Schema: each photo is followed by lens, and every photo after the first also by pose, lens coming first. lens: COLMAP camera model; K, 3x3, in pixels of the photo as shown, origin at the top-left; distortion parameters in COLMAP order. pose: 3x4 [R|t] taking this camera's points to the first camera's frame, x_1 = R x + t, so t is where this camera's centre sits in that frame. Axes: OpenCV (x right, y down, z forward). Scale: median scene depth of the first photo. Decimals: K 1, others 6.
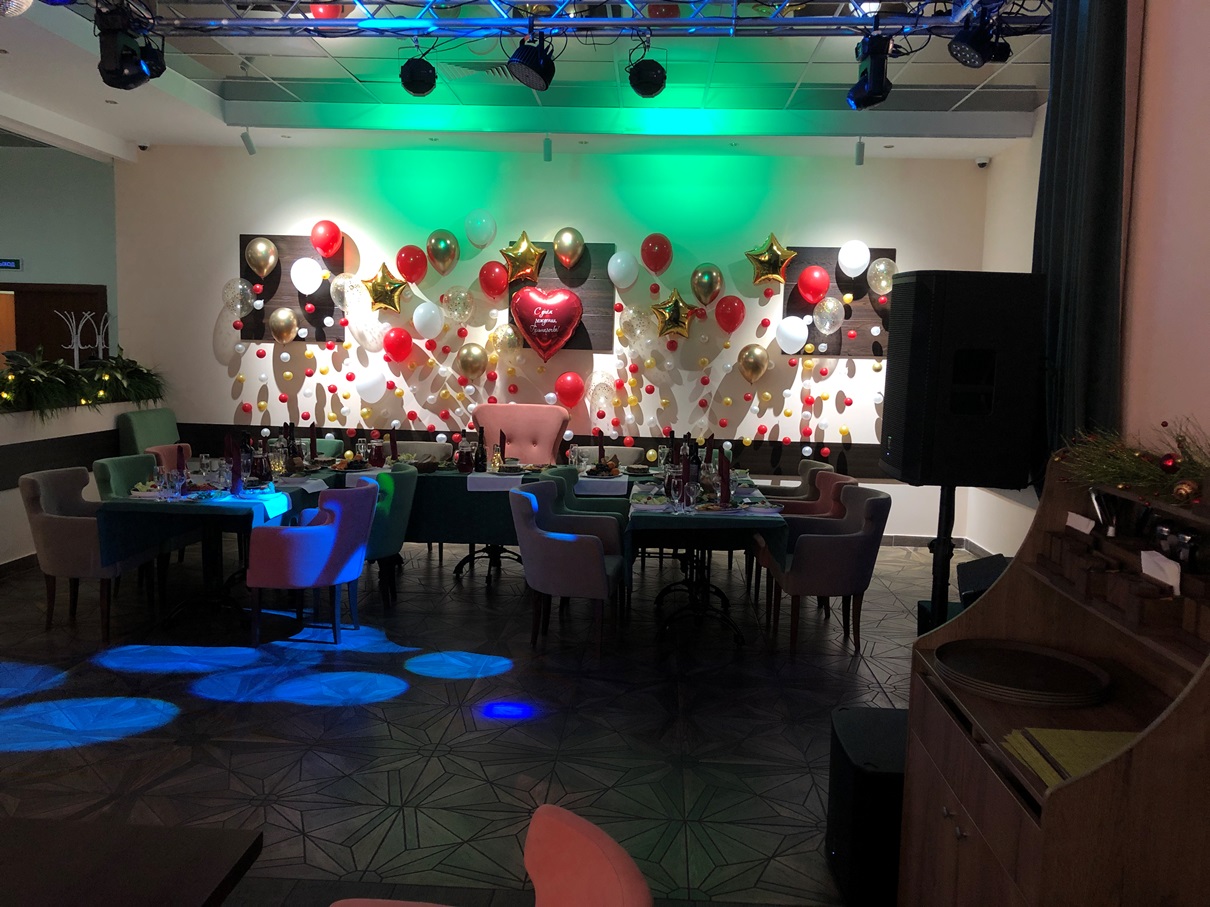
lens RADIAL K [[980.7, 0, 605.0], [0, 980.7, 453.5], [0, 0, 1]] dist [0.097442, -0.114551]
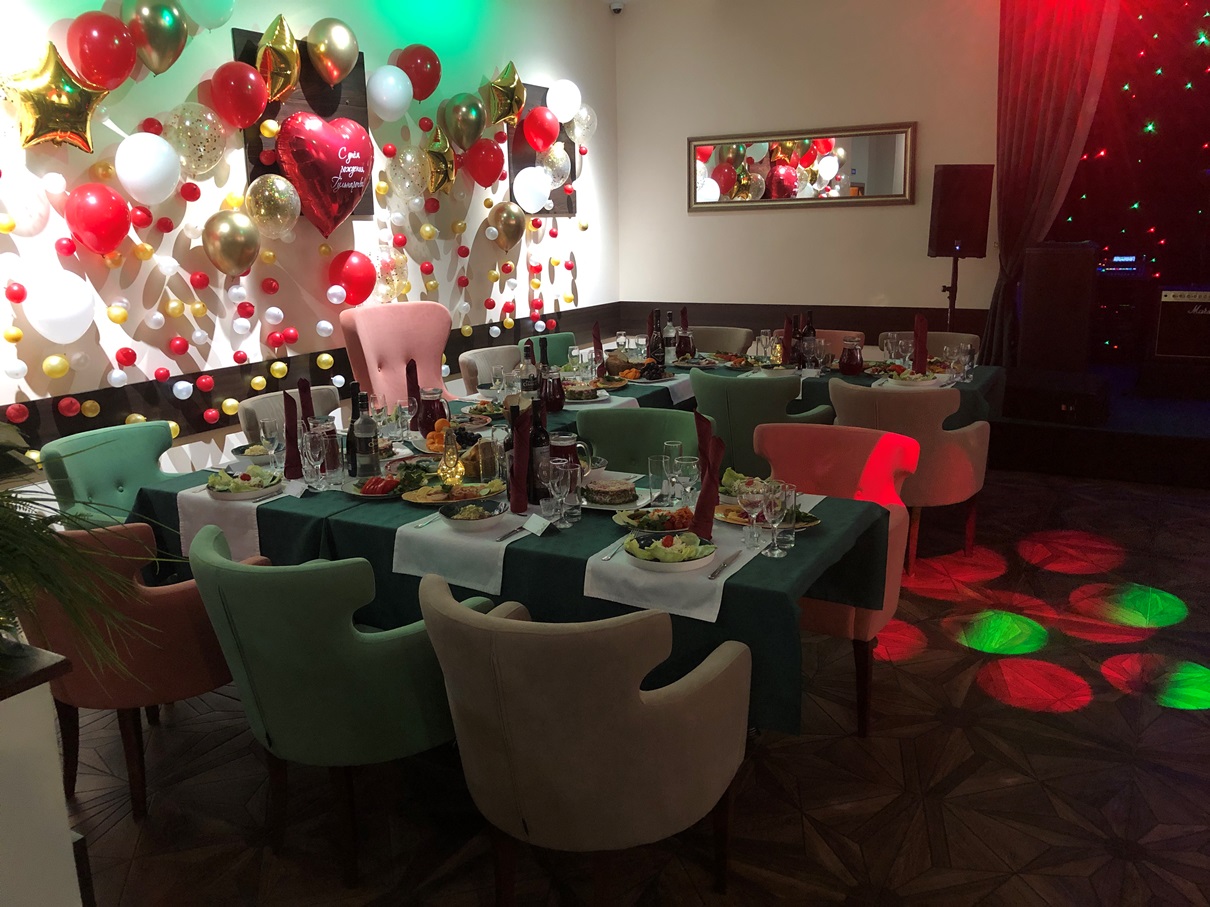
lens RADIAL K [[980.7, 0, 605.0], [0, 980.7, 453.5], [0, 0, 1]] dist [0.097442, -0.114551]
pose [[0.433354, -0.242764, 0.867911, -0.573986], [0.125969, 0.969899, 0.208393, -0.068866], [-0.892377, 0.019022, 0.450890, 0.558111]]
